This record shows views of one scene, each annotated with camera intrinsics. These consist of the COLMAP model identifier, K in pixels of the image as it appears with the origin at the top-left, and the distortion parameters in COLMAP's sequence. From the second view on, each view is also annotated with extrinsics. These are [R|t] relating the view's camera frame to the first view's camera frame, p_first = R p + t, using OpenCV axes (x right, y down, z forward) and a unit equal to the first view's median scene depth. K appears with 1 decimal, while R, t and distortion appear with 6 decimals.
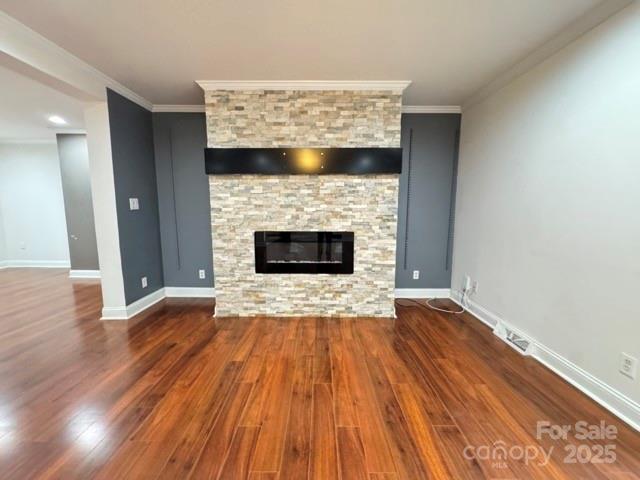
lens RADIAL K [[256.3, 0, 319.5], [0, 256.3, 238.5], [0, 0, 1]] dist [-0.002577, 0.000619]
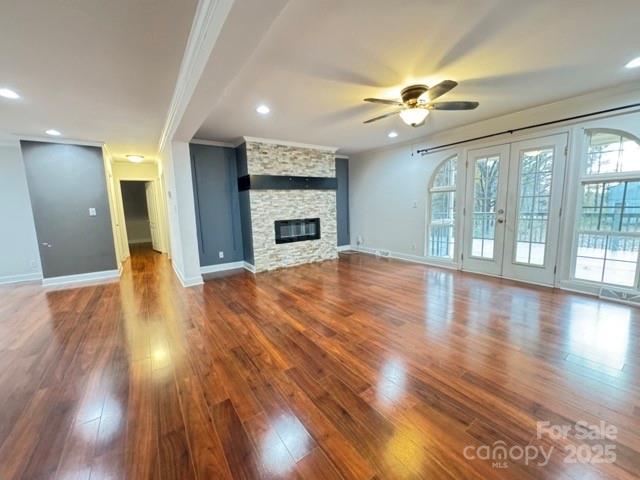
lens RADIAL K [[256.3, 0, 319.0], [0, 256.3, 240.1], [0, 0, 1]] dist [-0.002577, 0.000619]
pose [[0.821078, -0.105113, 0.561055, -1.019656], [0.100508, 0.994165, 0.039167, 0.068695], [-0.561898, 0.024231, 0.826852, -0.662606]]
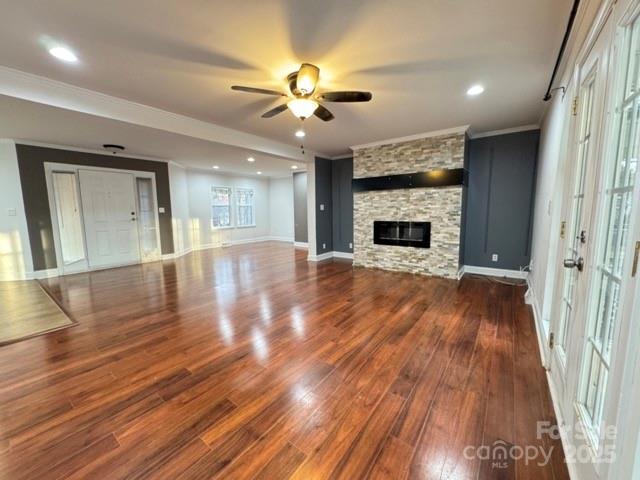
lens RADIAL K [[256.3, 0, 318.0], [0, 256.3, 239.6], [0, 0, 1]] dist [-0.002577, 0.000619]
pose [[0.797455, 0.055861, -0.600787, 0.543264], [-0.052823, 0.998346, 0.022711, 0.085474], [0.601062, 0.013625, 0.799086, -0.720007]]
